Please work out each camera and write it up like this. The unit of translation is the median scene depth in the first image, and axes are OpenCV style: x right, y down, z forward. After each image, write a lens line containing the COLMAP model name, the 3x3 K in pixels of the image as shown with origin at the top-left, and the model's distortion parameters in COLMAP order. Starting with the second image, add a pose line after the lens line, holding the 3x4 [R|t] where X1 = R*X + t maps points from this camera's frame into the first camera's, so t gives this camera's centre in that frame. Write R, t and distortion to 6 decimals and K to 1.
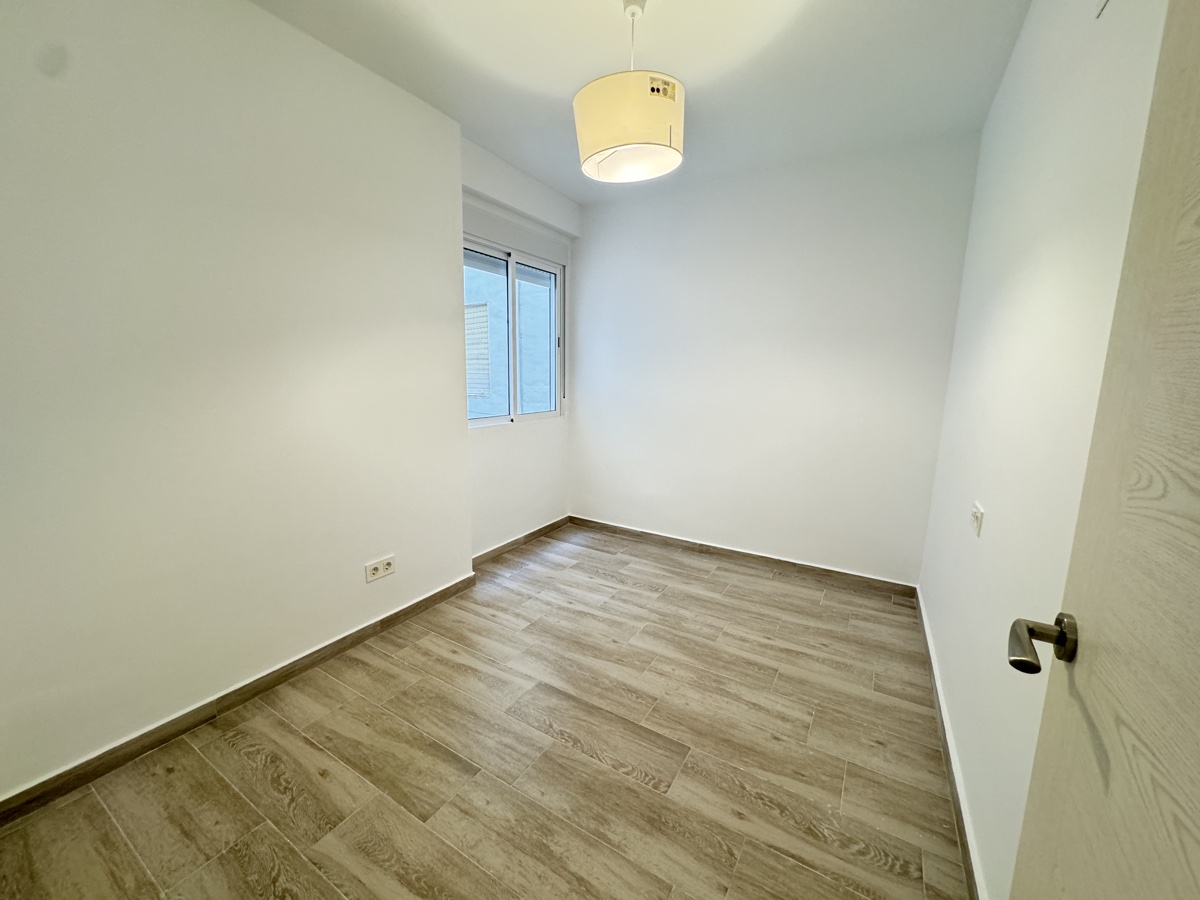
lens RADIAL K [[478.5, 0, 599.5], [0, 478.5, 448.9], [0, 0, 1]] dist [-0.004315, 0.000644]
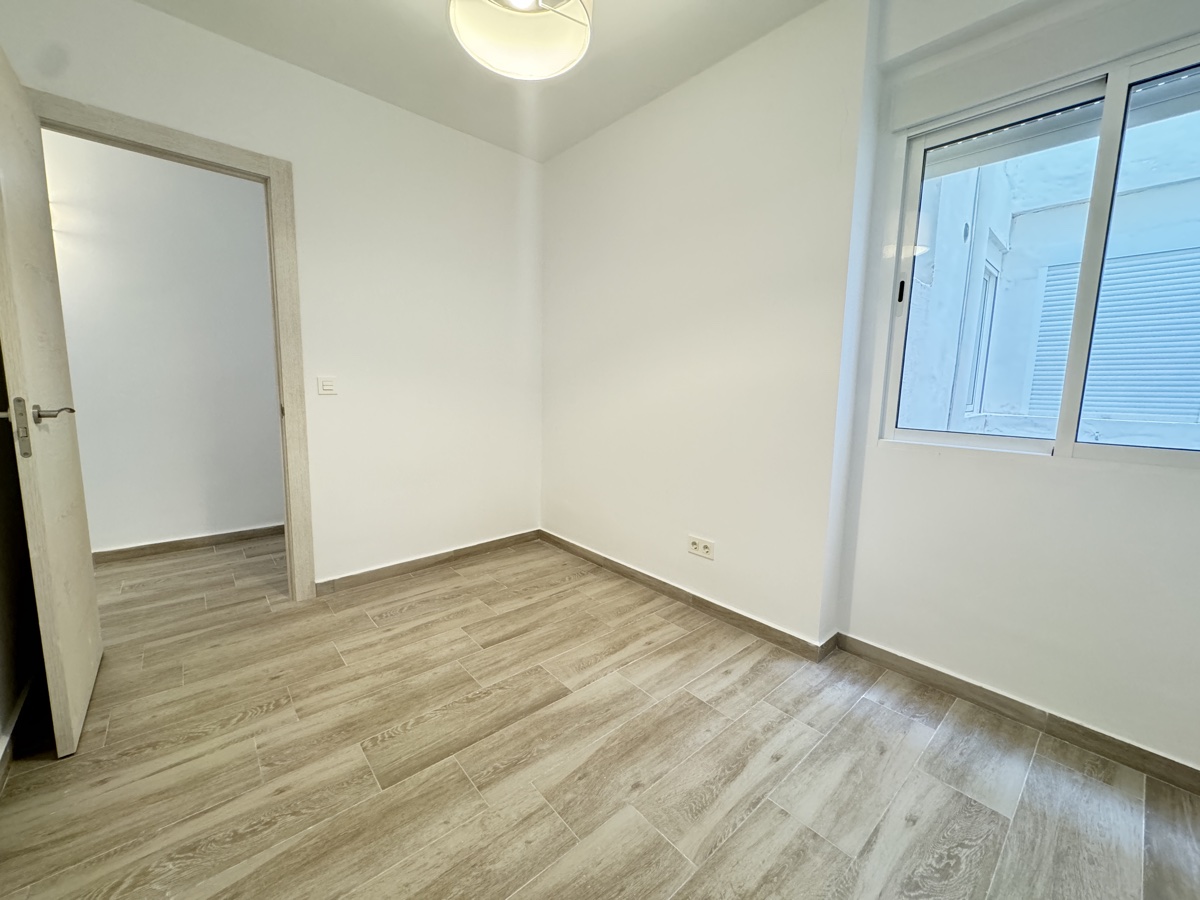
lens RADIAL K [[478.5, 0, 599.5], [0, 478.5, 448.9], [0, 0, 1]] dist [-0.004315, 0.000644]
pose [[-0.303561, 0.105914, -0.946907, 0.665023], [-0.181276, 0.969231, 0.166524, -0.101726], [0.935409, 0.222202, -0.275021, 1.230788]]
